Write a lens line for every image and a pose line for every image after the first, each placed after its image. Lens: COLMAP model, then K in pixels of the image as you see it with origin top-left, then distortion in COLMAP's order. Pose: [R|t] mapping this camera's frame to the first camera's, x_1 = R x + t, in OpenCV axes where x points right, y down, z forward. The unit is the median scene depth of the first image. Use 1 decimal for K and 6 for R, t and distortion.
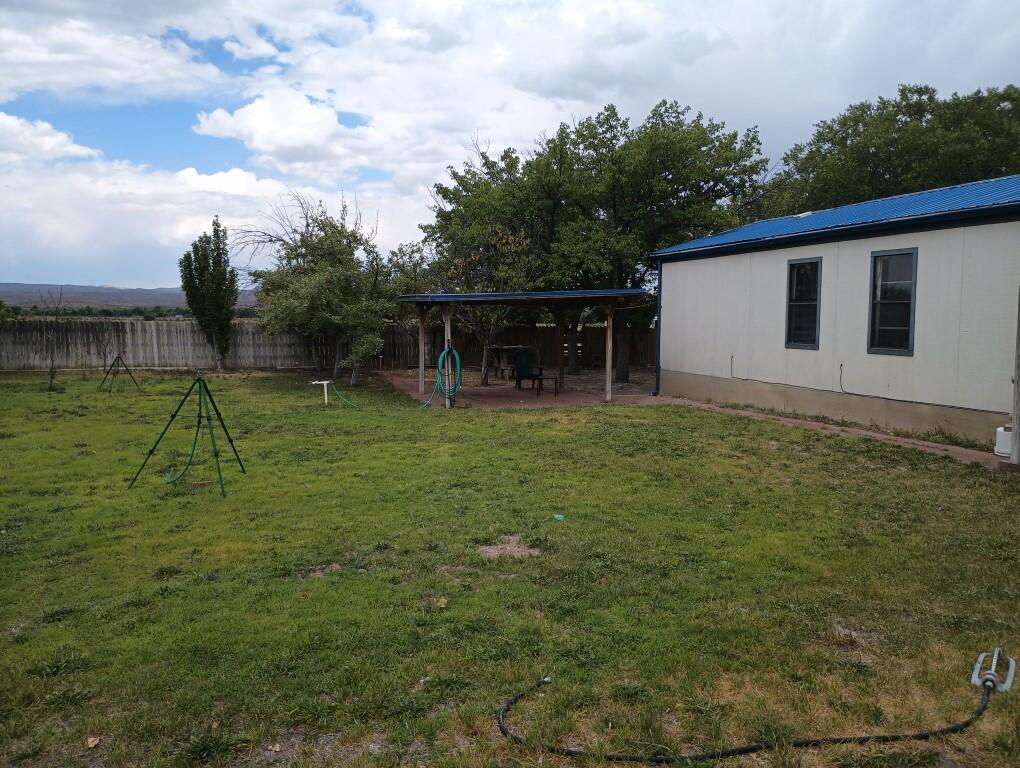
lens RADIAL K [[838.1, 0, 505.2], [0, 838.1, 382.8], [0, 0, 1]] dist [0.054326, -0.071043]
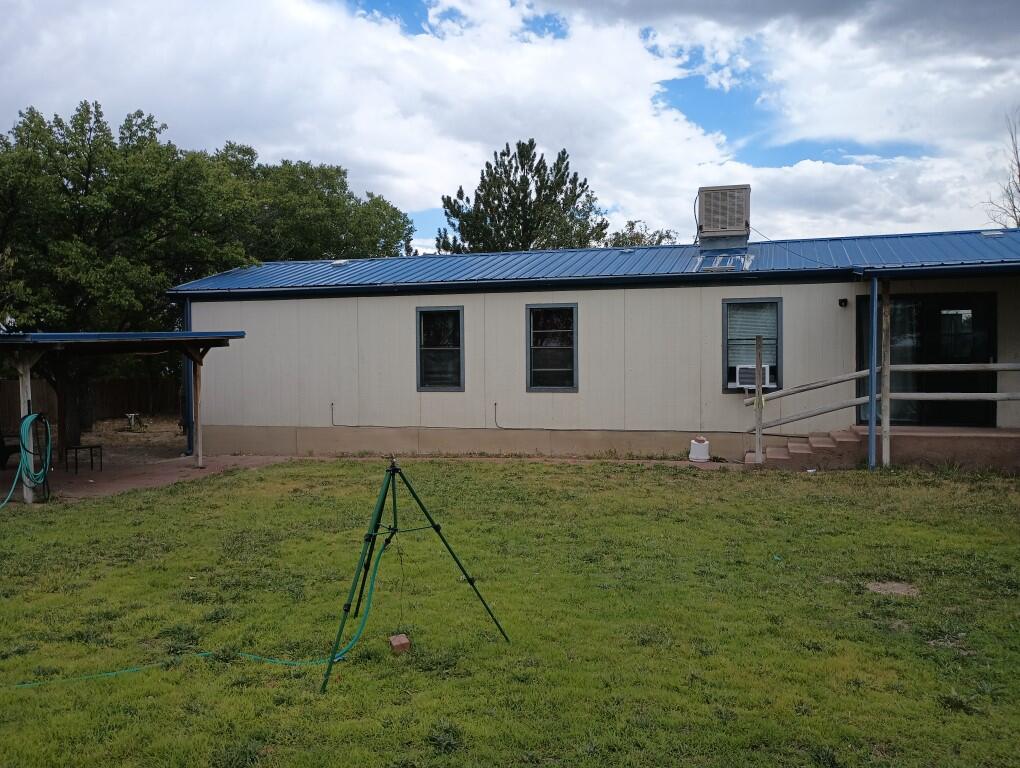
lens RADIAL K [[838.1, 0, 504.7], [0, 838.1, 384.0], [0, 0, 1]] dist [0.054326, -0.071043]
pose [[0.545926, -0.034766, 0.837112, -0.542047], [0.079895, 0.996746, -0.010708, -0.036188], [-0.834015, 0.072727, 0.546927, 0.401567]]
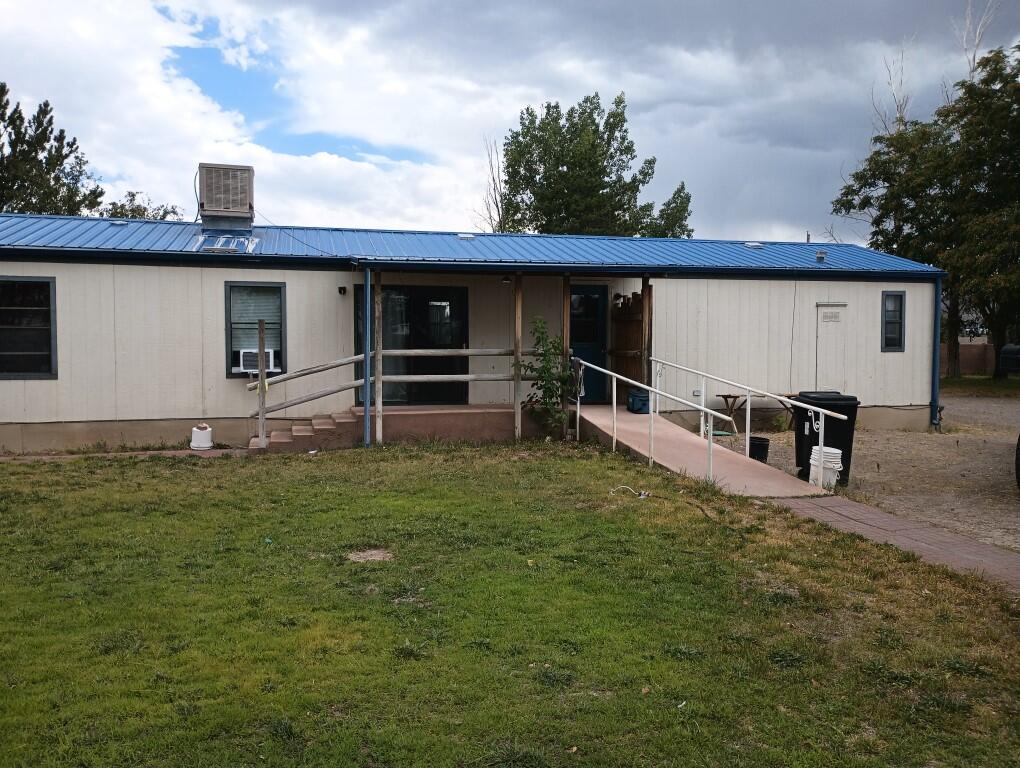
lens RADIAL K [[838.1, 0, 515.2], [0, 838.1, 380.9], [0, 0, 1]] dist [0.054326, -0.071043]
pose [[0.021515, -0.050202, 0.998507, -0.529677], [0.080820, 0.995557, 0.048312, -0.031818], [-0.996496, 0.079660, 0.025476, 0.374402]]
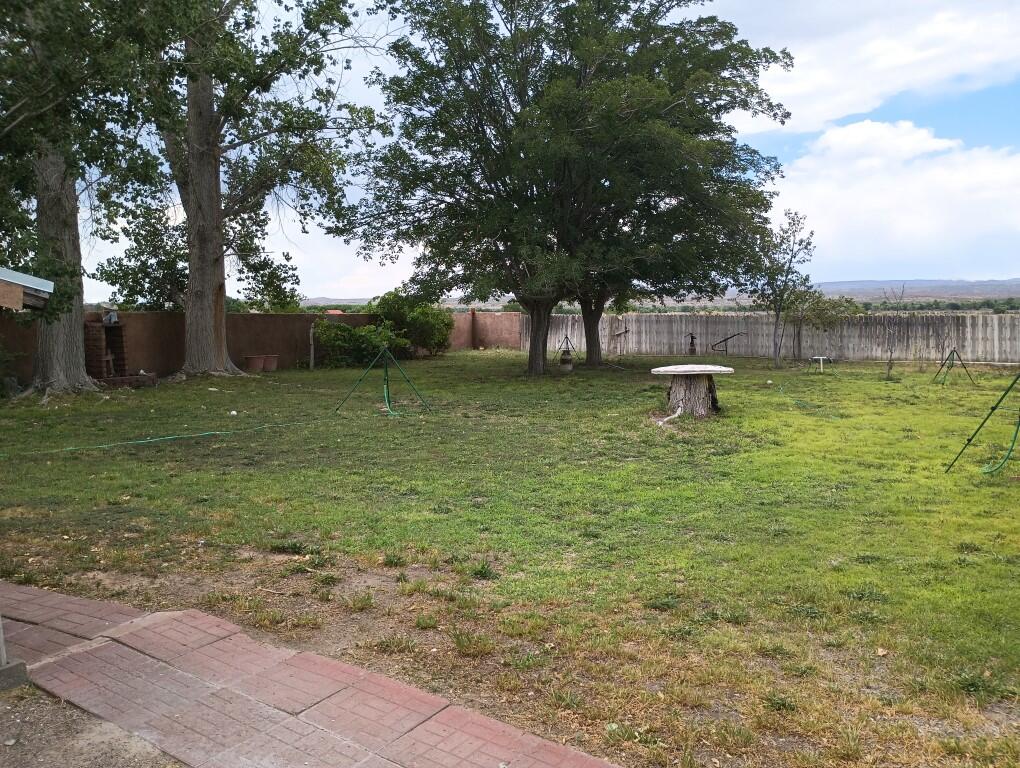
lens RADIAL K [[838.1, 0, 500.4], [0, 838.1, 384.3], [0, 0, 1]] dist [0.054326, -0.071043]
pose [[0.596547, 0.054654, -0.800715, 0.044822], [-0.047730, 0.998329, 0.032583, 0.003700], [0.801157, 0.018781, 0.598159, -0.059878]]
